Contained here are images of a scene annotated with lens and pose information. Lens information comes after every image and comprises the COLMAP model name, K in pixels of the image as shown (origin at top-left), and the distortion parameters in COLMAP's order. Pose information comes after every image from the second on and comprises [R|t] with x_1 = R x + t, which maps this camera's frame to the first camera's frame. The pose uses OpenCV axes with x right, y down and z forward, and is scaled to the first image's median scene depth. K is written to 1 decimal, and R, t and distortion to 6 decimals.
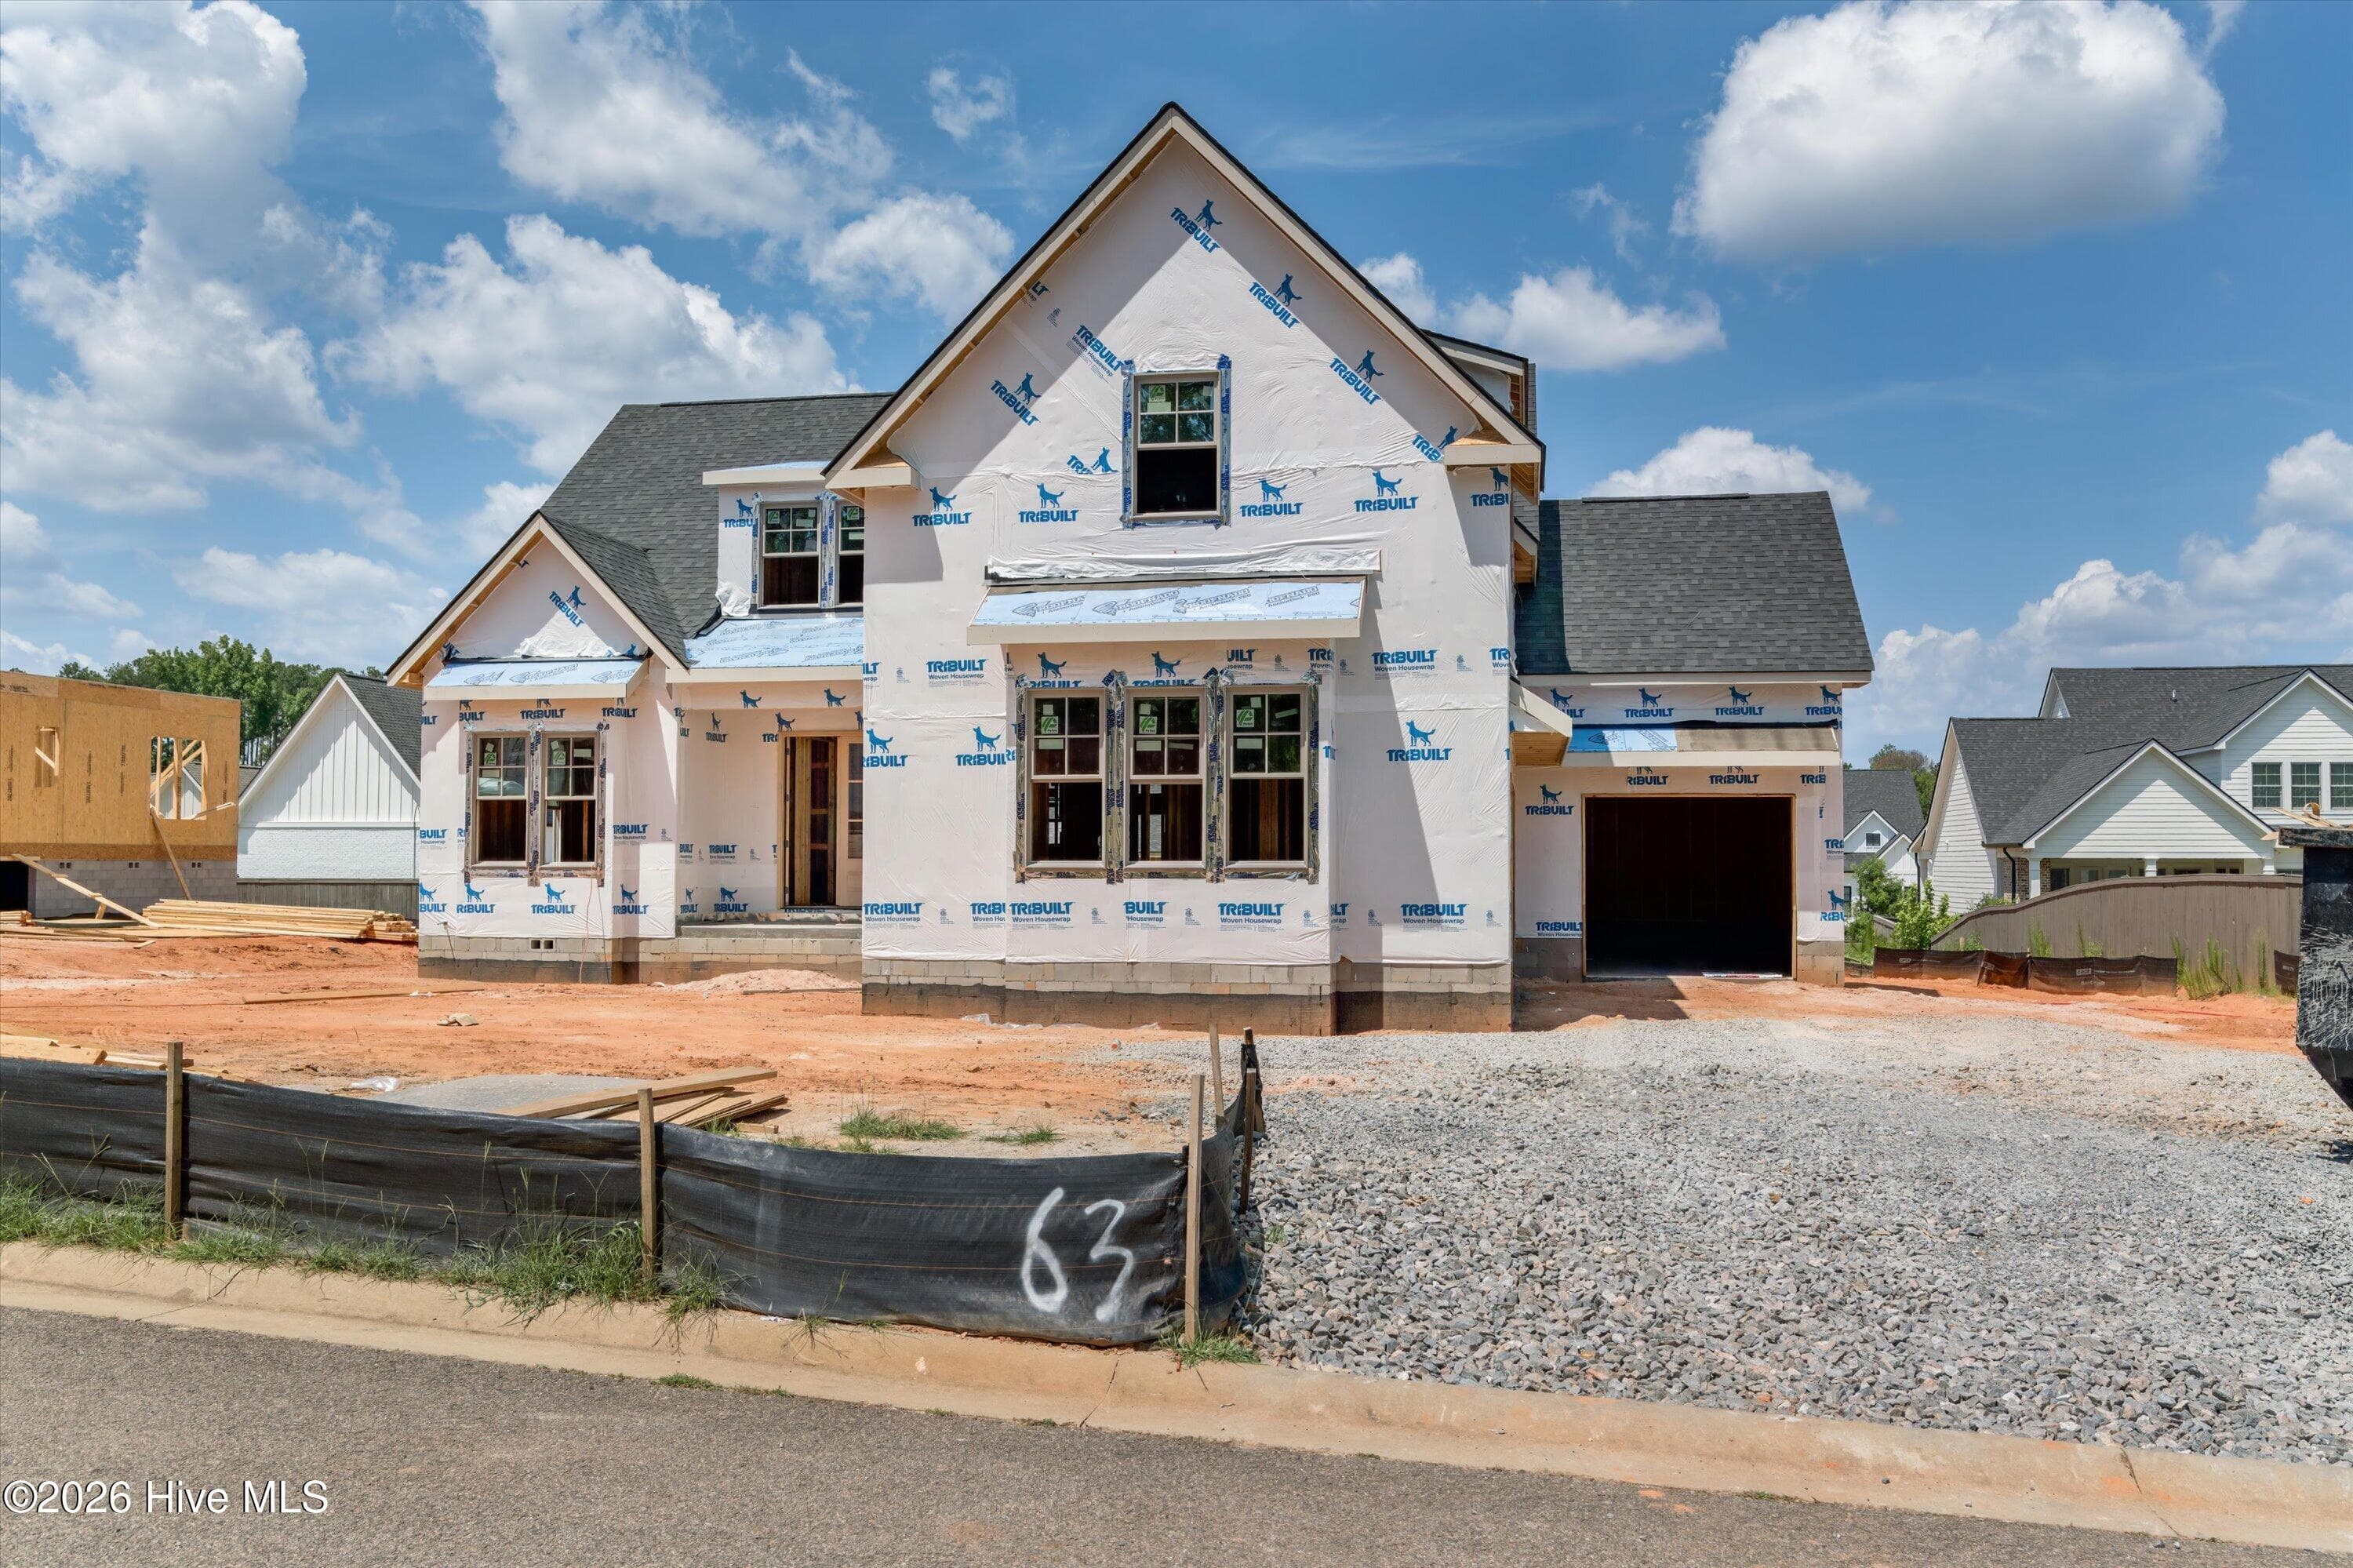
lens RADIAL K [[1990.2, 0, 1181.3], [0, 1990.2, 841.9], [0, 0, 1]] dist [-0.038942, -0.139663]
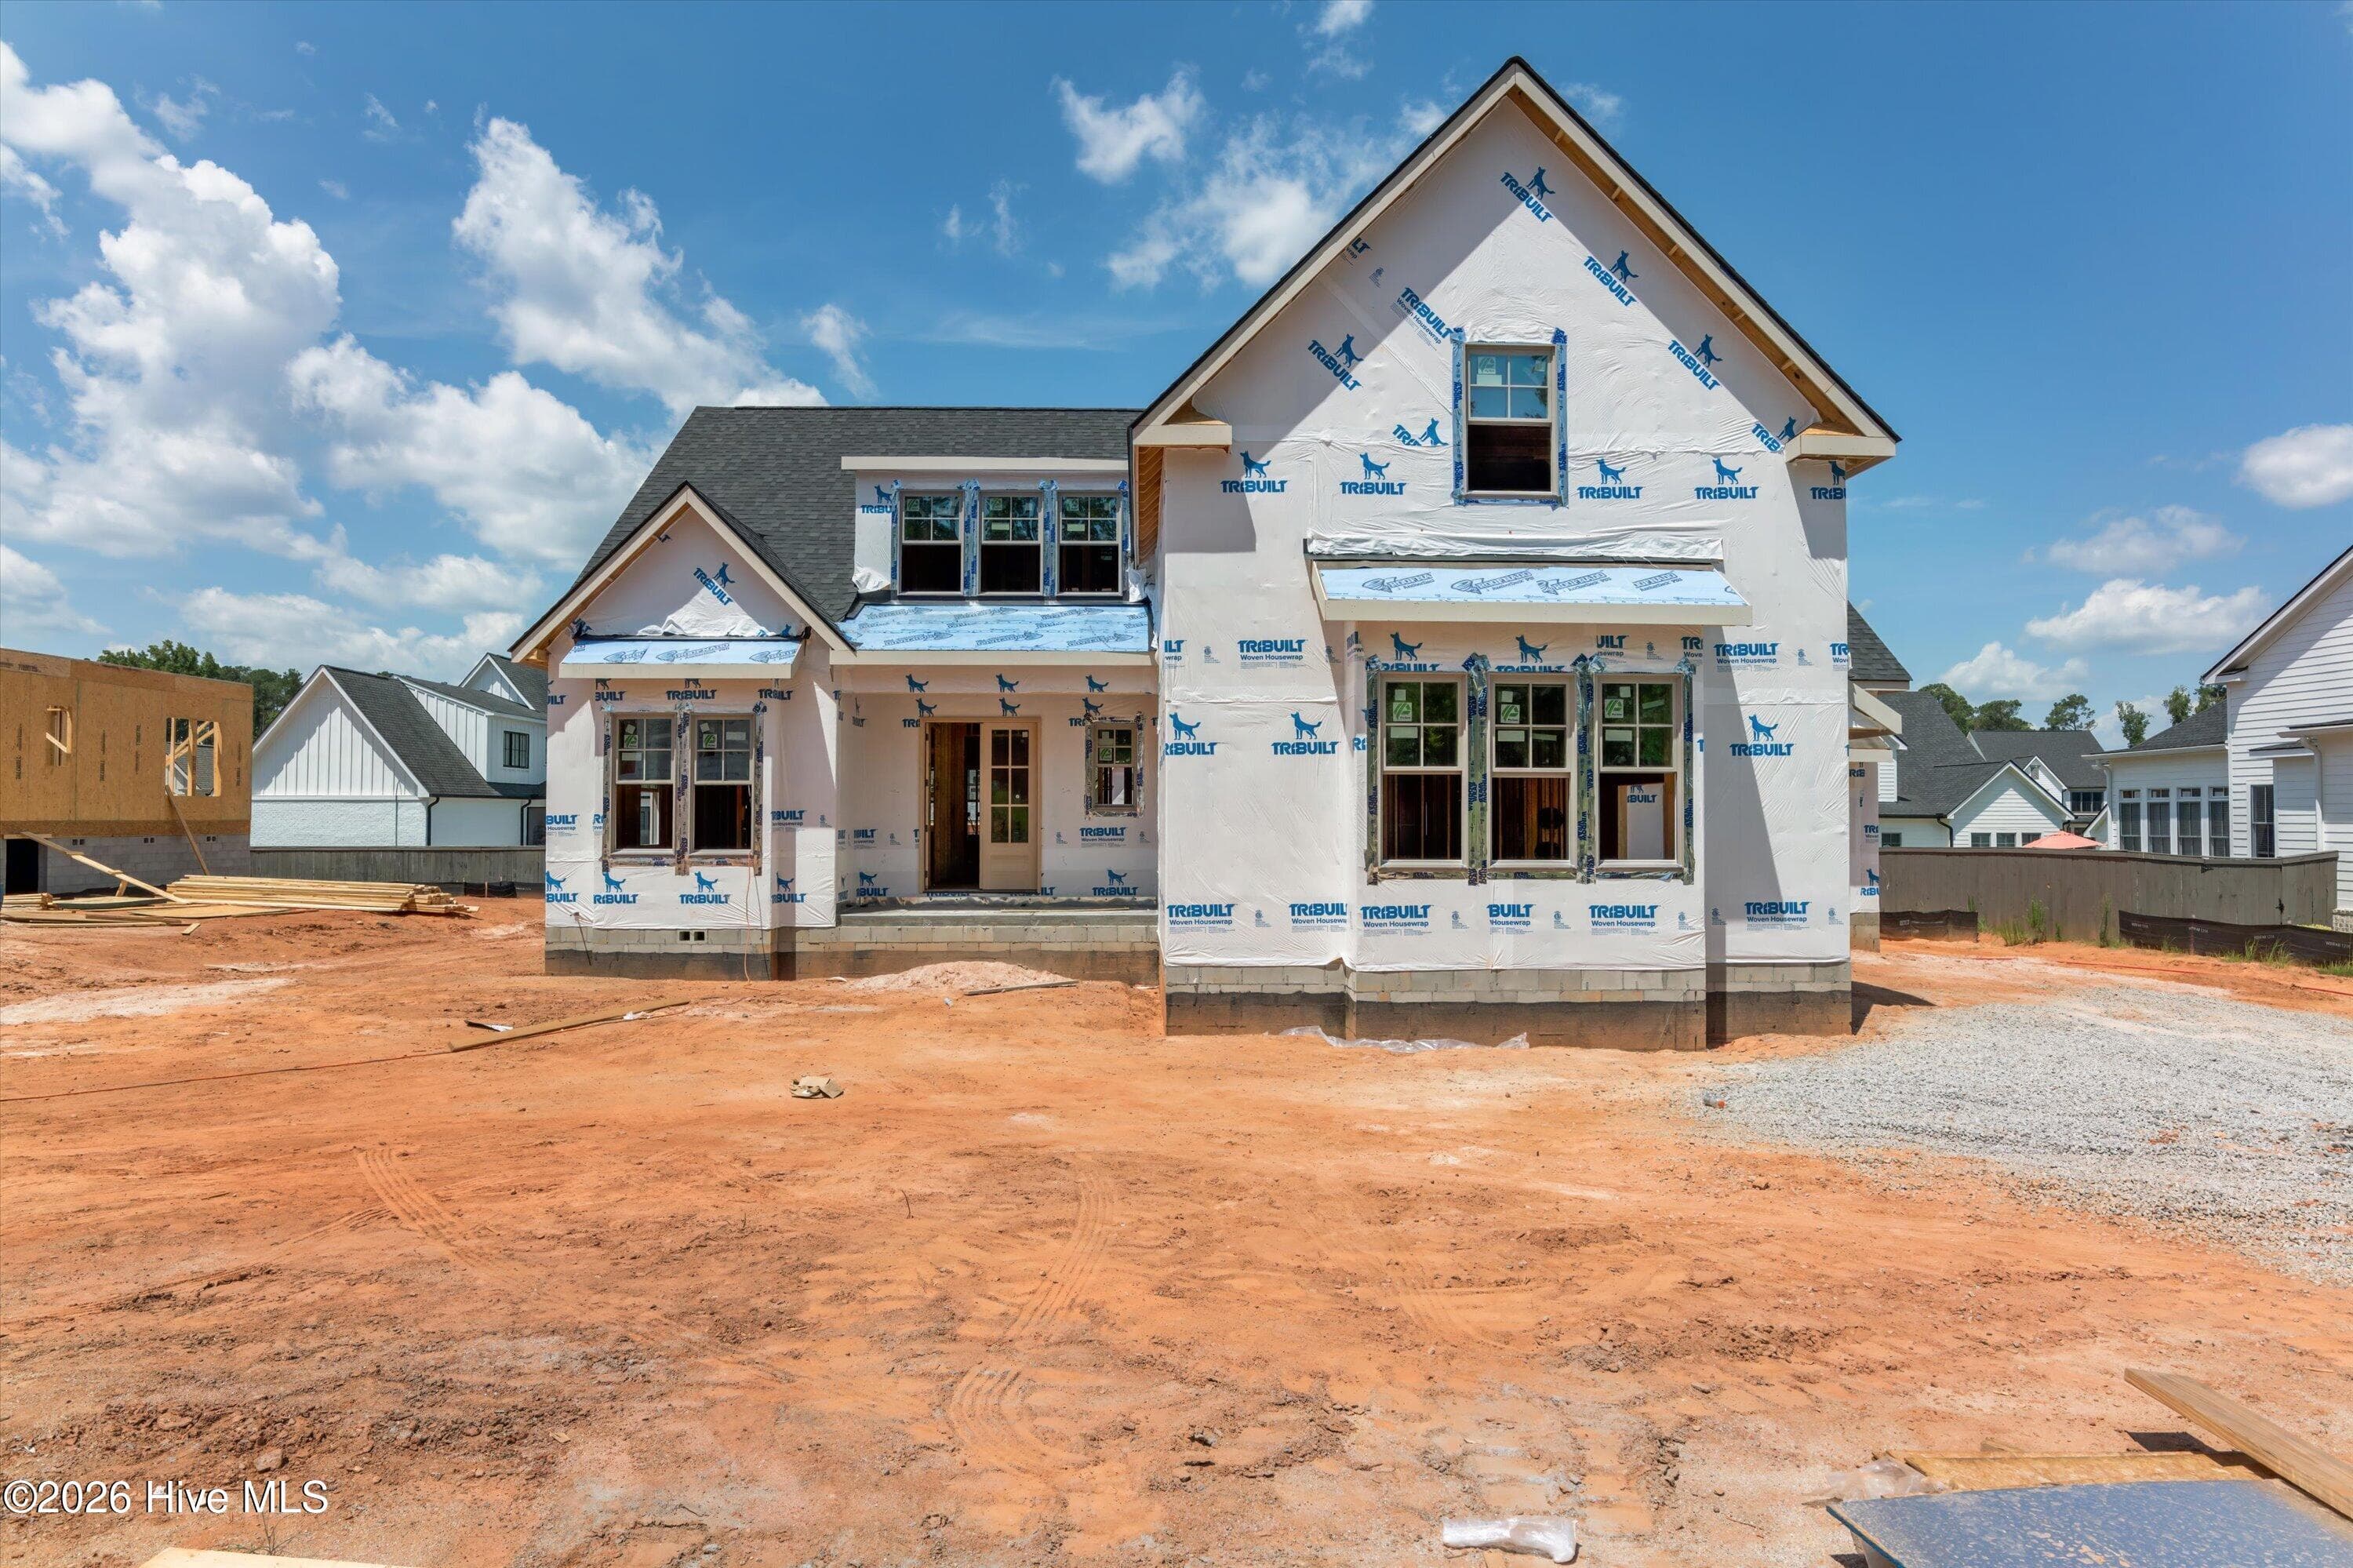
lens RADIAL K [[1343.0, 0, 1173.6], [0, 1343.0, 819.9], [0, 0, 1]] dist [-0.057133, 0.000814]
pose [[0.977538, 0.000592, 0.210760, -0.288721], [-0.002904, 0.999939, 0.010660, -0.014677], [-0.210741, -0.011032, 0.977480, 0.403252]]
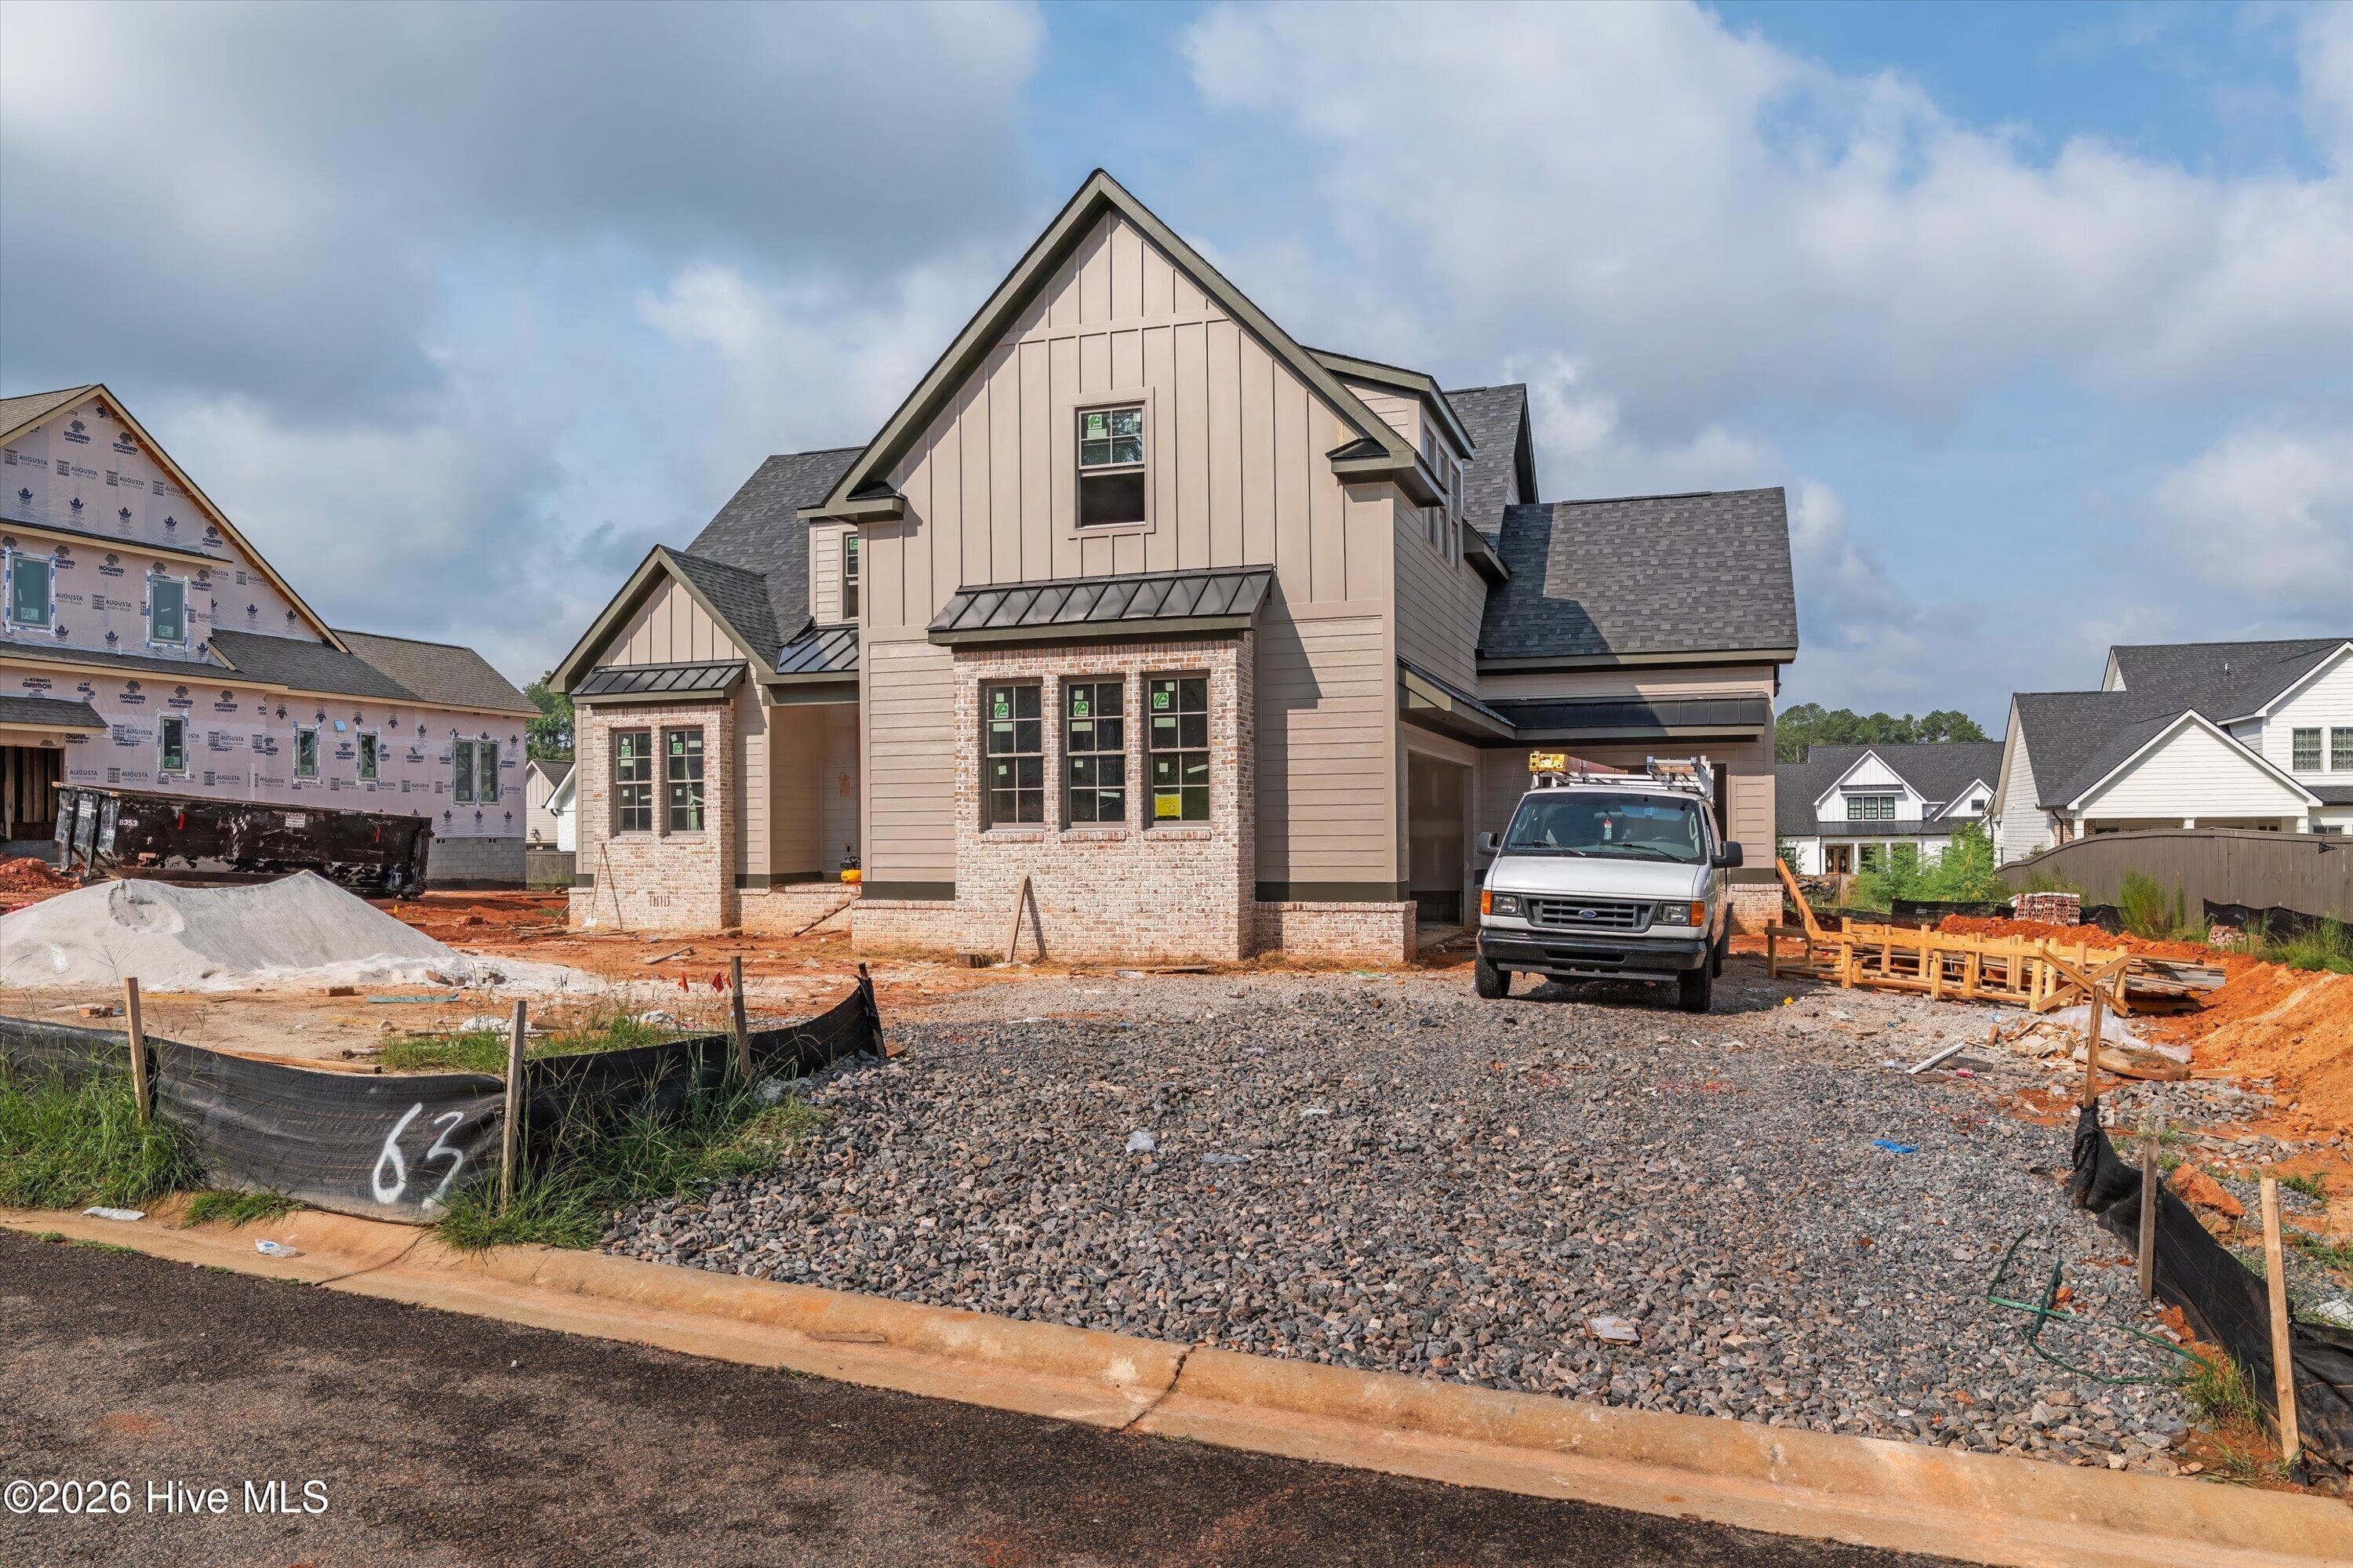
lens RADIAL K [[1676.6, 0, 1176.2], [0, 1676.6, 855.0], [0, 0, 1]] dist [-0.060494, 0.000285]
pose [[0.989453, -0.009176, -0.144560, 0.170483], [0.012441, 0.999687, 0.021694, 0.005794], [0.144316, -0.023263, 0.989258, 0.038538]]
